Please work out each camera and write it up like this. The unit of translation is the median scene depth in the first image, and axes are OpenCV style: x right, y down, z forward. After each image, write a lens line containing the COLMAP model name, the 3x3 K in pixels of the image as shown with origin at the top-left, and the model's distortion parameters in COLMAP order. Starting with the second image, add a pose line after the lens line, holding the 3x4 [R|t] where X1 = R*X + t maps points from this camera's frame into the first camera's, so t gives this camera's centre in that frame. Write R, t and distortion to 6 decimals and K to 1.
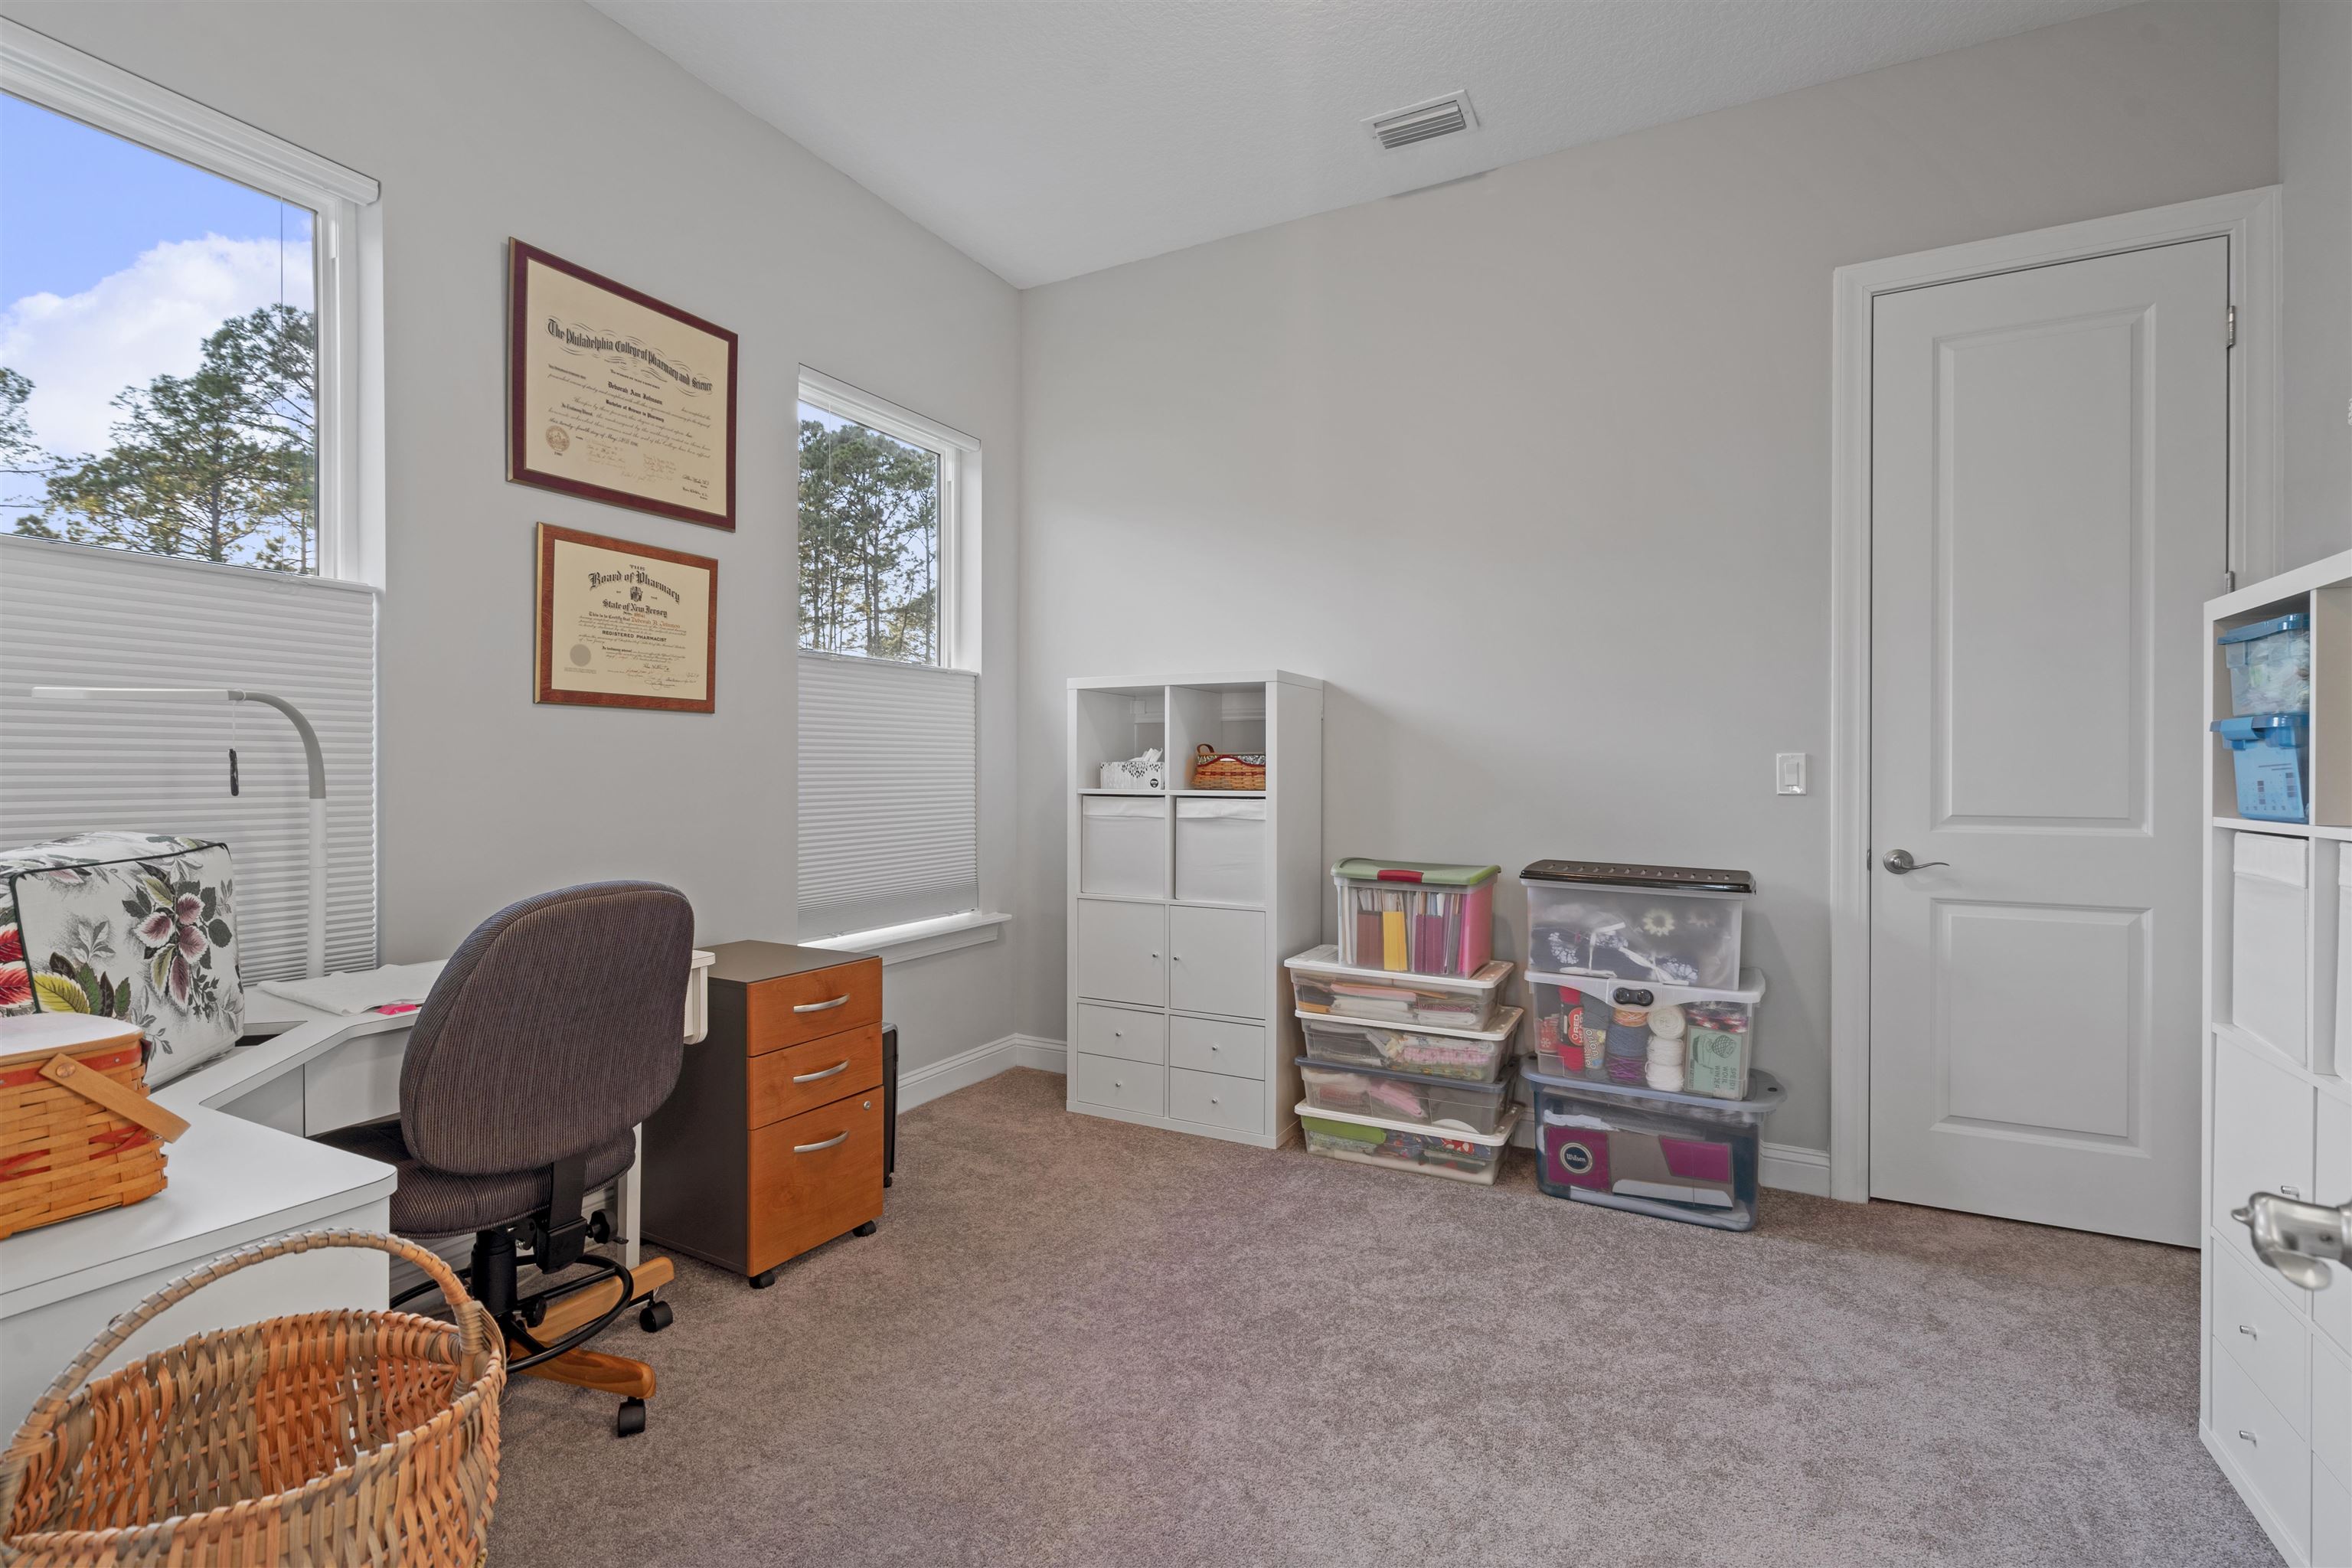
lens RADIAL K [[1068.9, 0, 1170.4], [0, 1068.9, 775.1], [0, 0, 1]] dist [-0.005346, 0.000397]
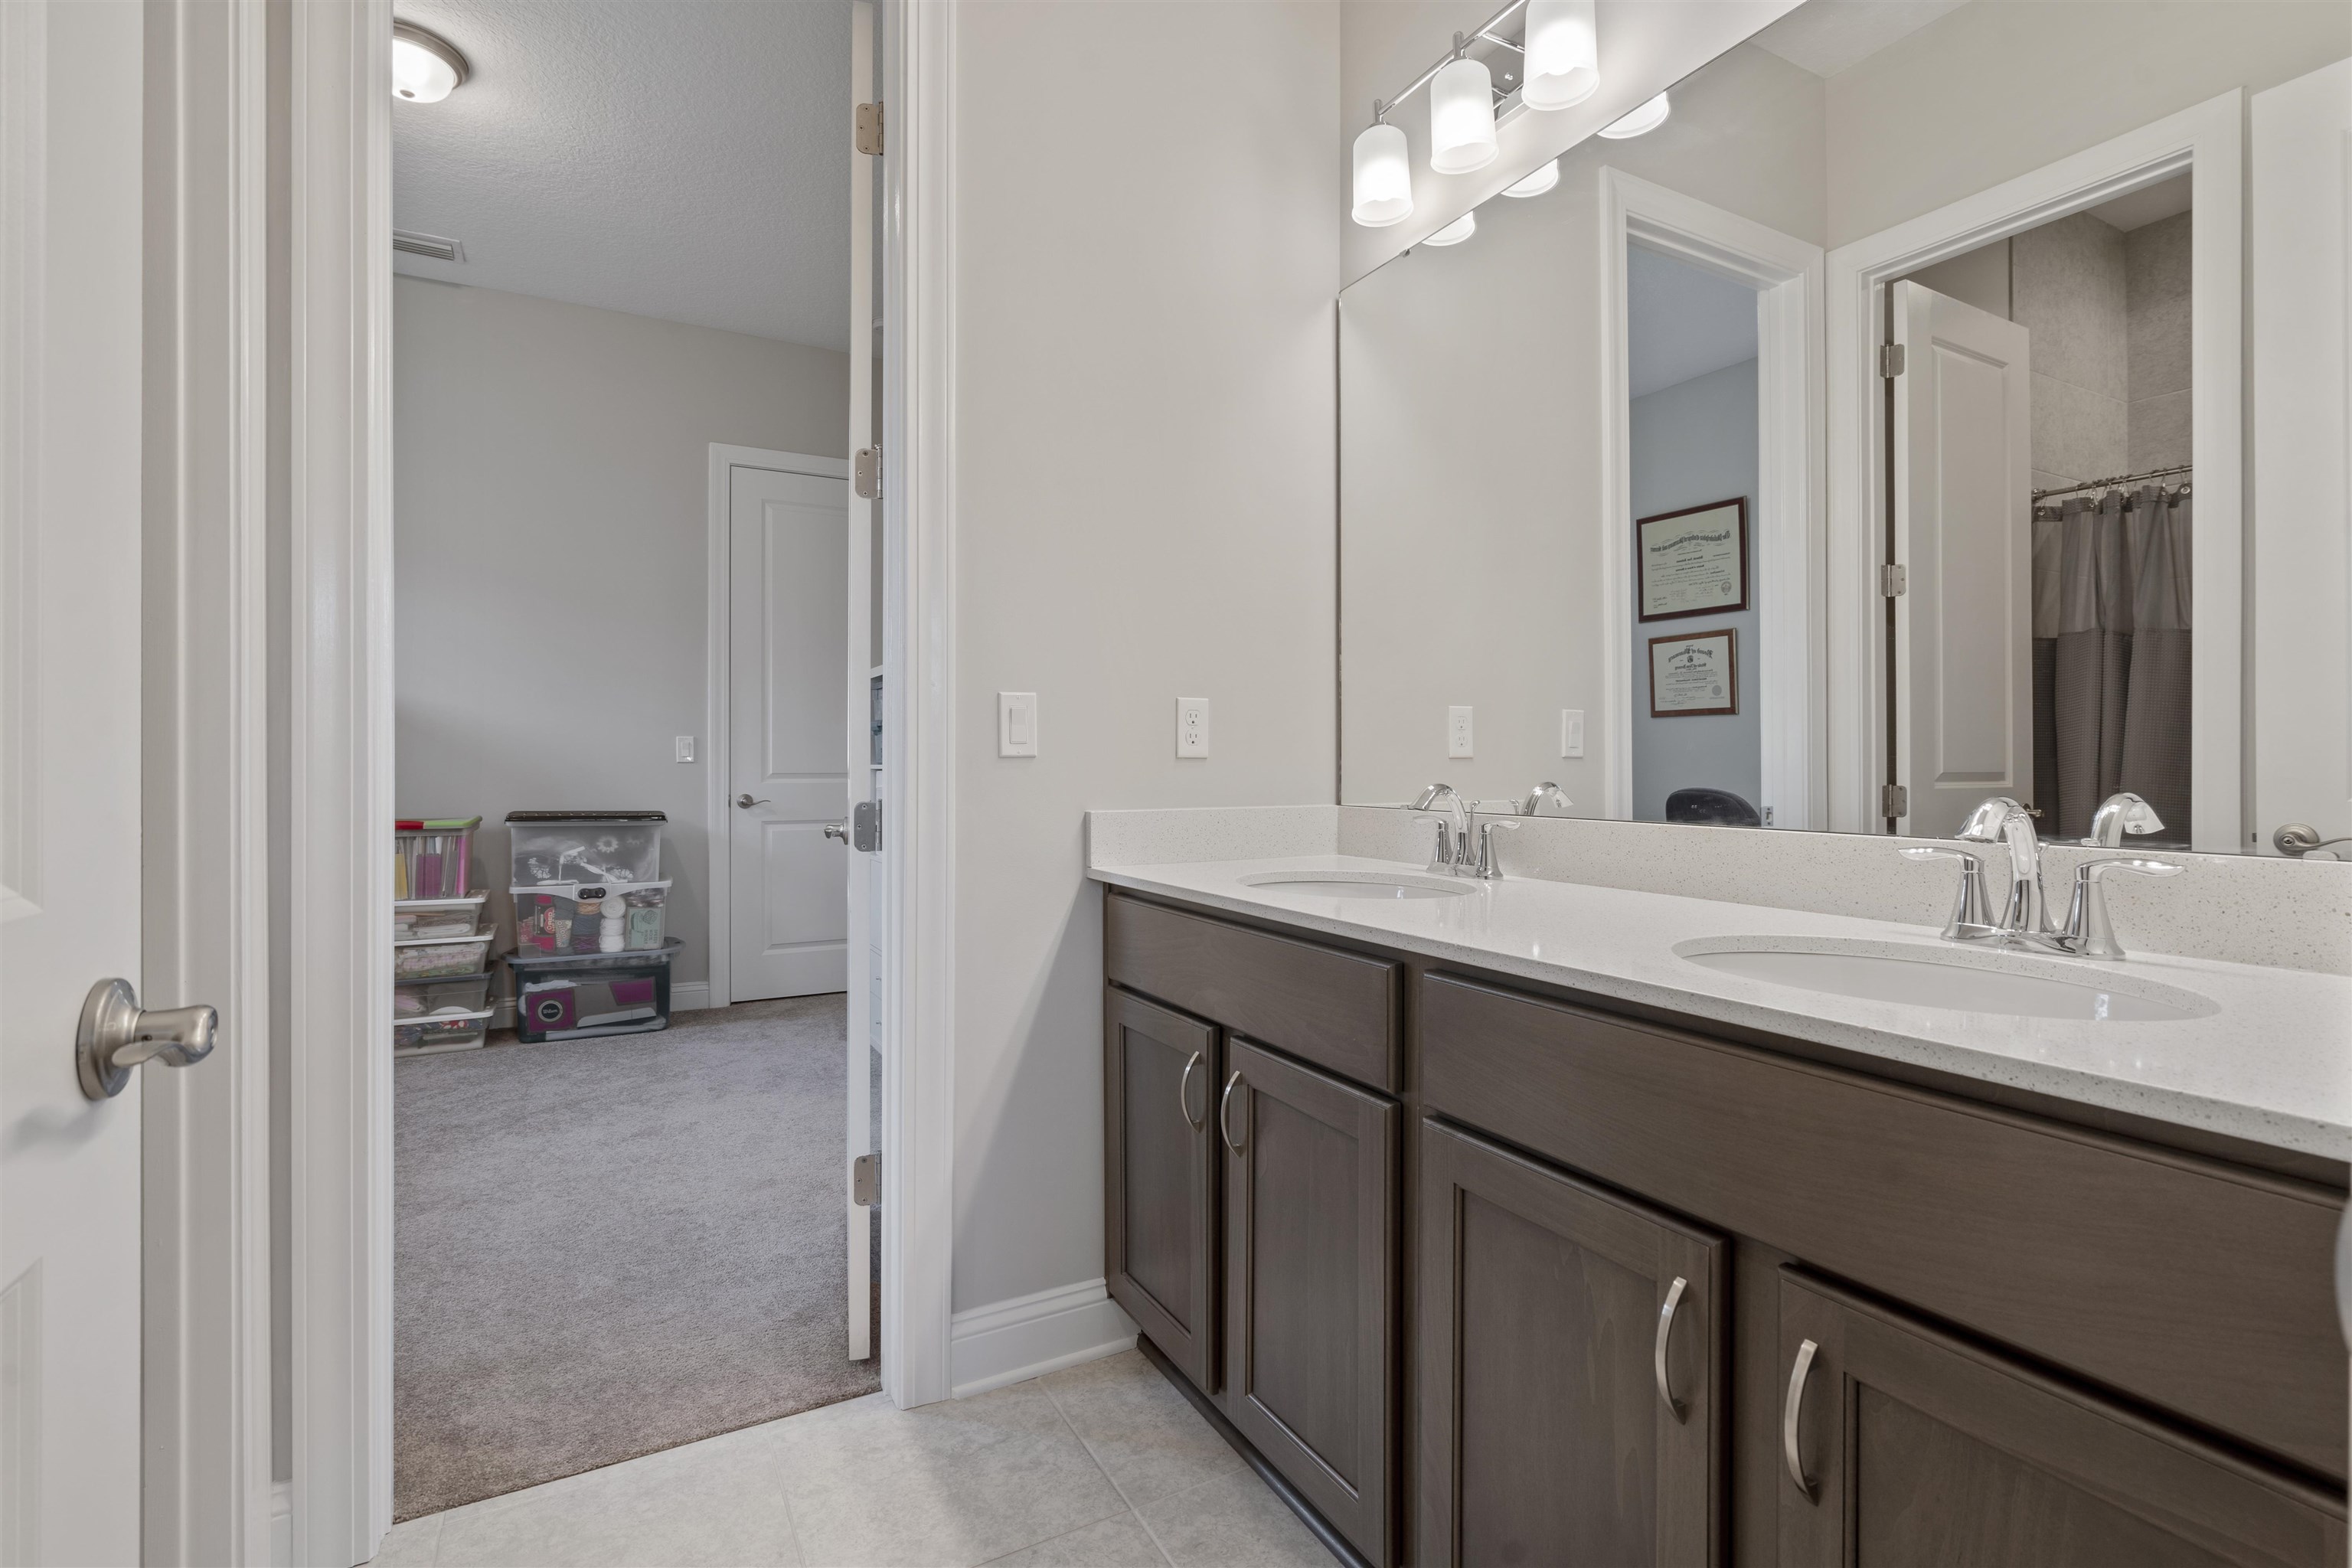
lens RADIAL K [[1068.9, 0, 1170.4], [0, 1068.9, 775.1], [0, 0, 1]] dist [-0.005346, 0.000397]
pose [[0.552651, -0.006377, 0.833389, -0.367290], [0.001229, 0.999976, 0.006837, 0.027820], [-0.833412, -0.002755, 0.552645, -0.515089]]
